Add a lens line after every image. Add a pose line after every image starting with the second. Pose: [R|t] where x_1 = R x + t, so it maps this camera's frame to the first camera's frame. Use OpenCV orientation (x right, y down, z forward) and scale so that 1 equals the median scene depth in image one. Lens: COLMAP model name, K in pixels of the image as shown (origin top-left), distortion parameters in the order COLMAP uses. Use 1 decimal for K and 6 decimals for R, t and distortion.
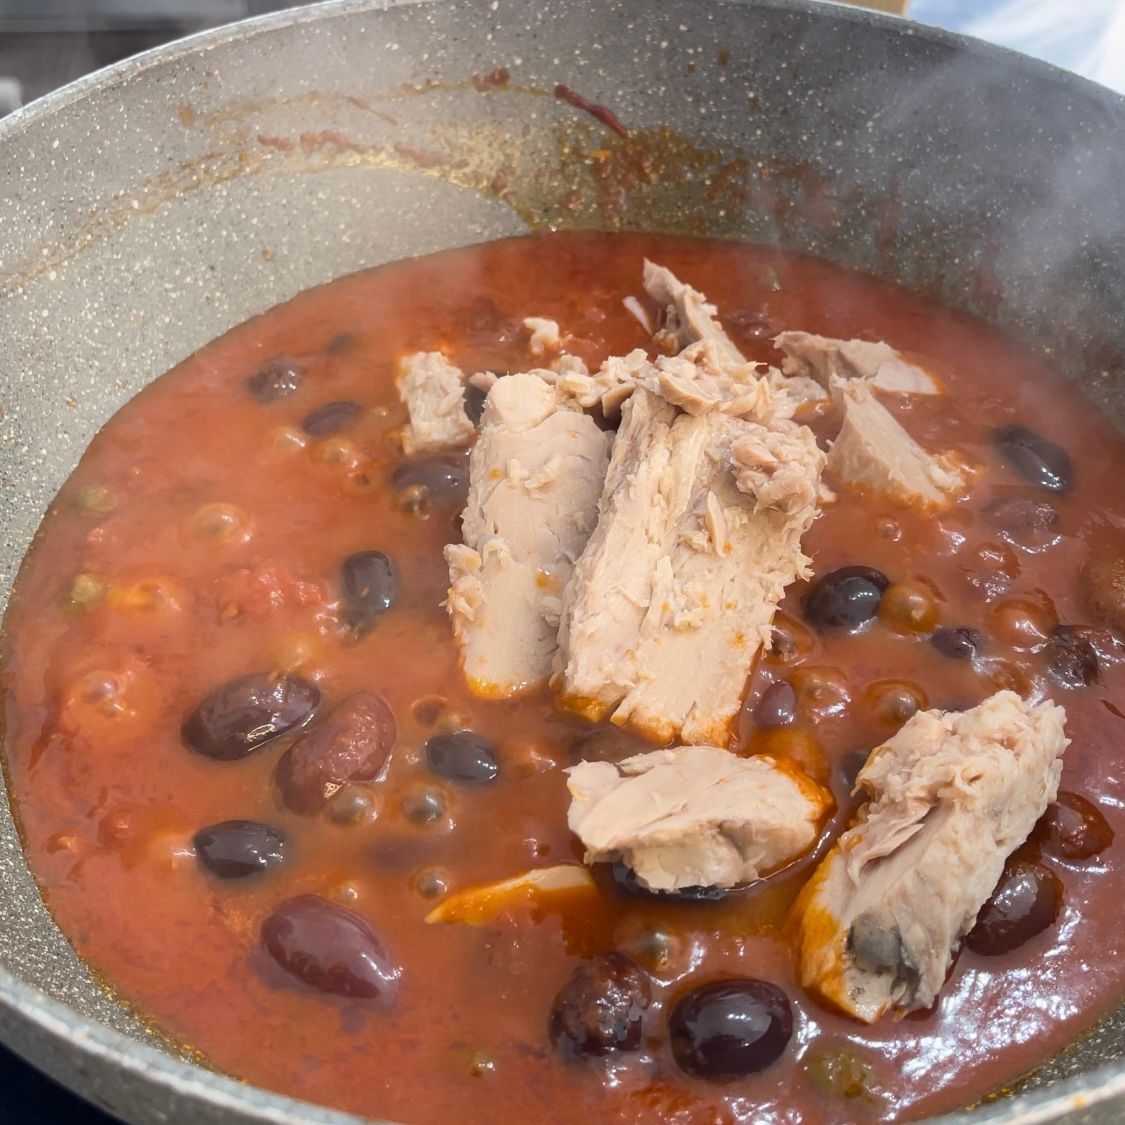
lens RADIAL K [[1698.9, 0, 557.9], [0, 1698.9, 391.9], [0, 0, 1]] dist [0.175340, -0.684507]
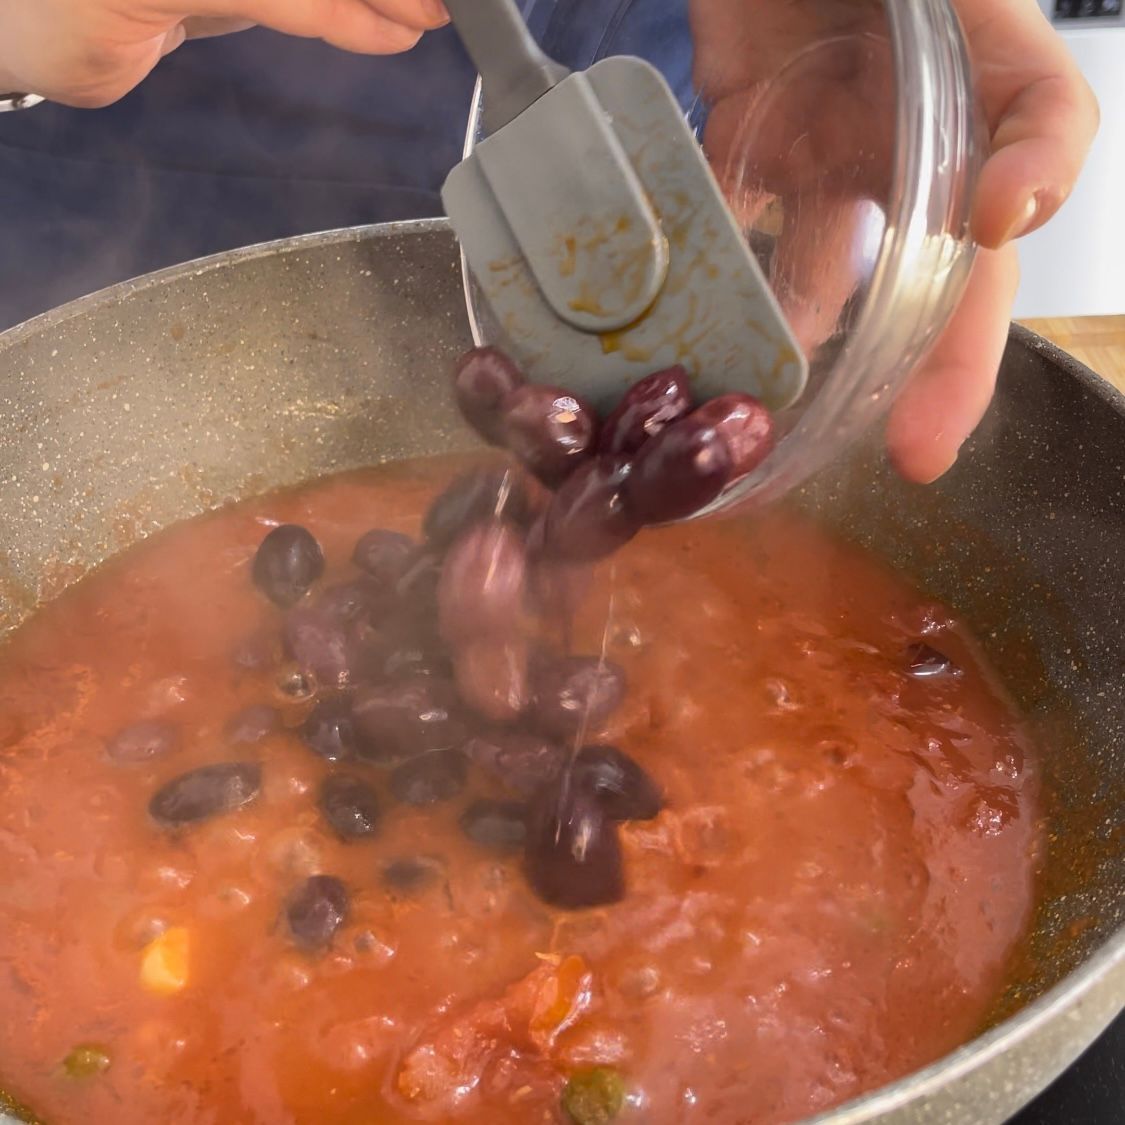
lens RADIAL K [[1698.9, 0, 557.9], [0, 1698.9, 391.9], [0, 0, 1]] dist [0.175340, -0.684507]
pose [[0.993837, 0.006520, -0.110656, 0.160728], [-0.022711, 0.989068, -0.145700, 0.039363], [0.108496, 0.147315, 0.983121, -0.089645]]
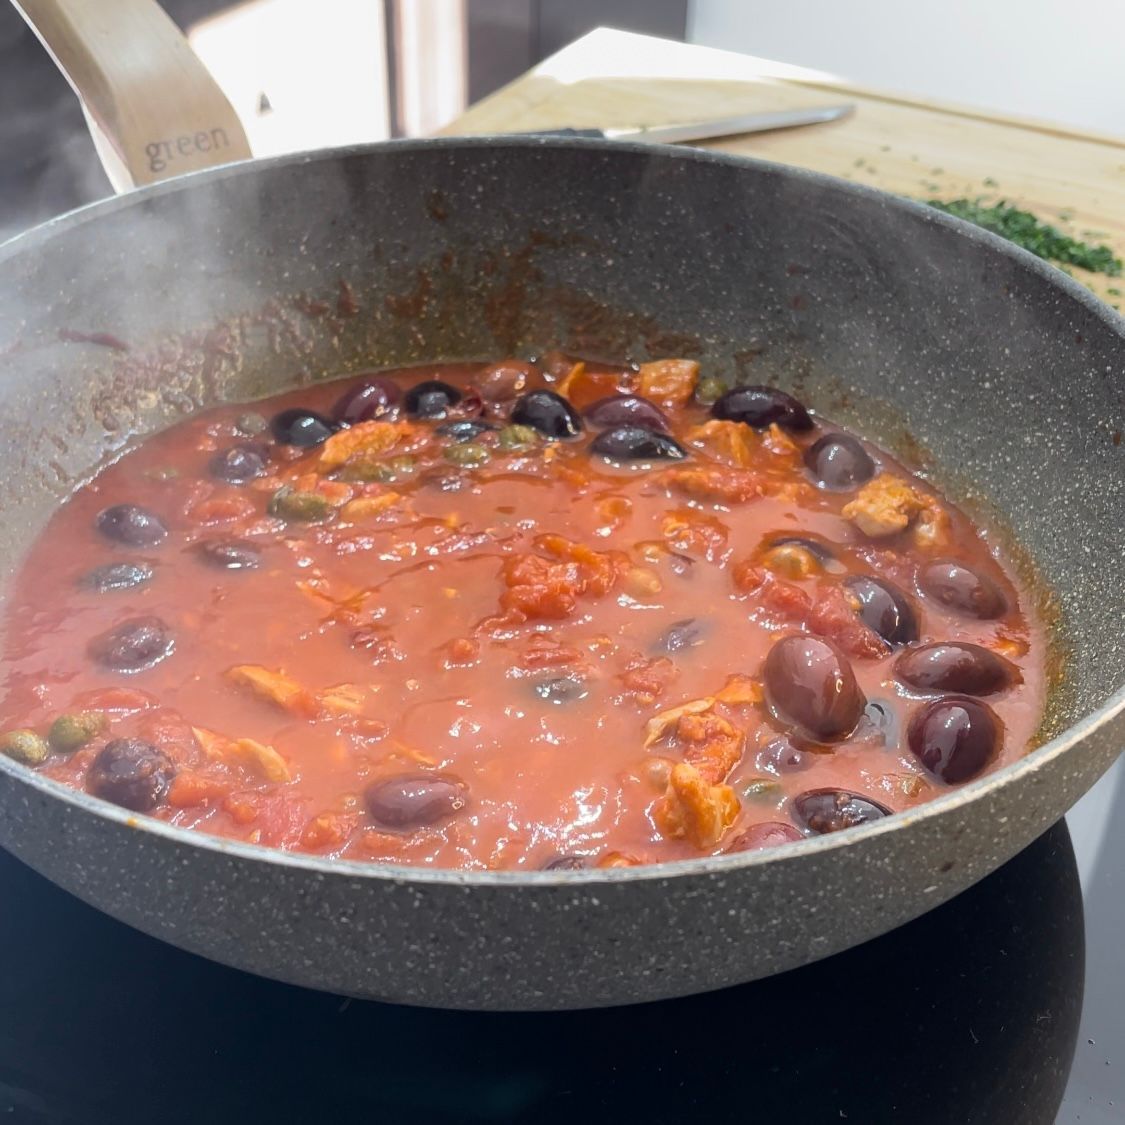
lens RADIAL K [[1731.5, 0, 562.5], [0, 1731.5, 562.5], [0, 0, 1]] dist [0.168278, -0.672289]
pose [[0.549311, -0.479156, 0.684593, -0.661809], [0.513721, 0.839799, 0.175582, -0.096792], [-0.659051, 0.255241, 0.707463, 0.095254]]
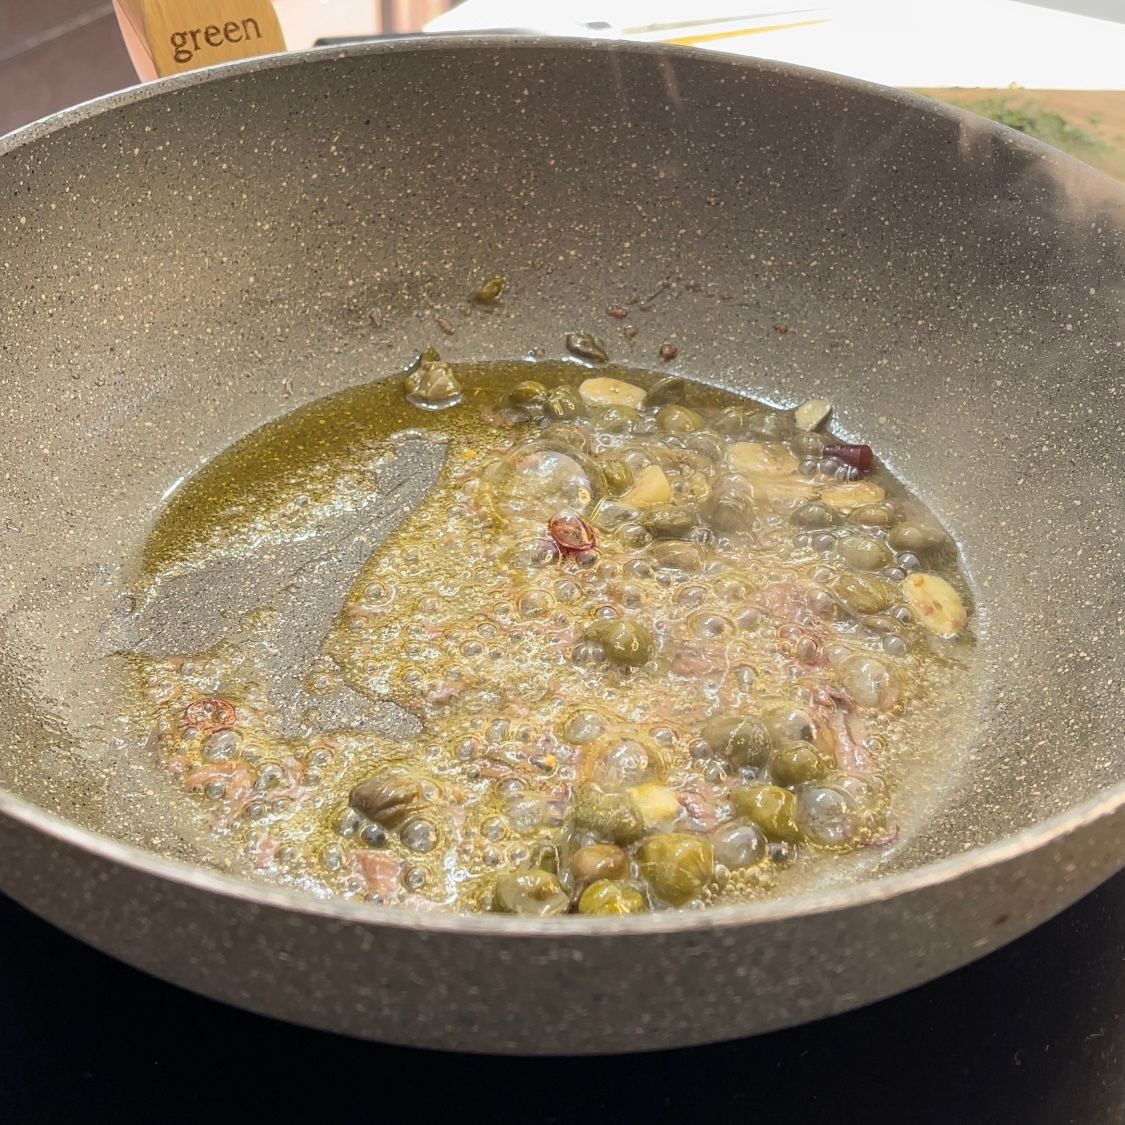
lens RADIAL K [[1698.9, 0, 557.9], [0, 1698.9, 391.9], [0, 0, 1]] dist [0.175340, -0.684507]
pose [[0.601906, -0.435747, 0.669203, -0.549876], [0.483751, 0.865707, 0.128595, -0.095391], [-0.635369, 0.246326, 0.731868, 0.148934]]
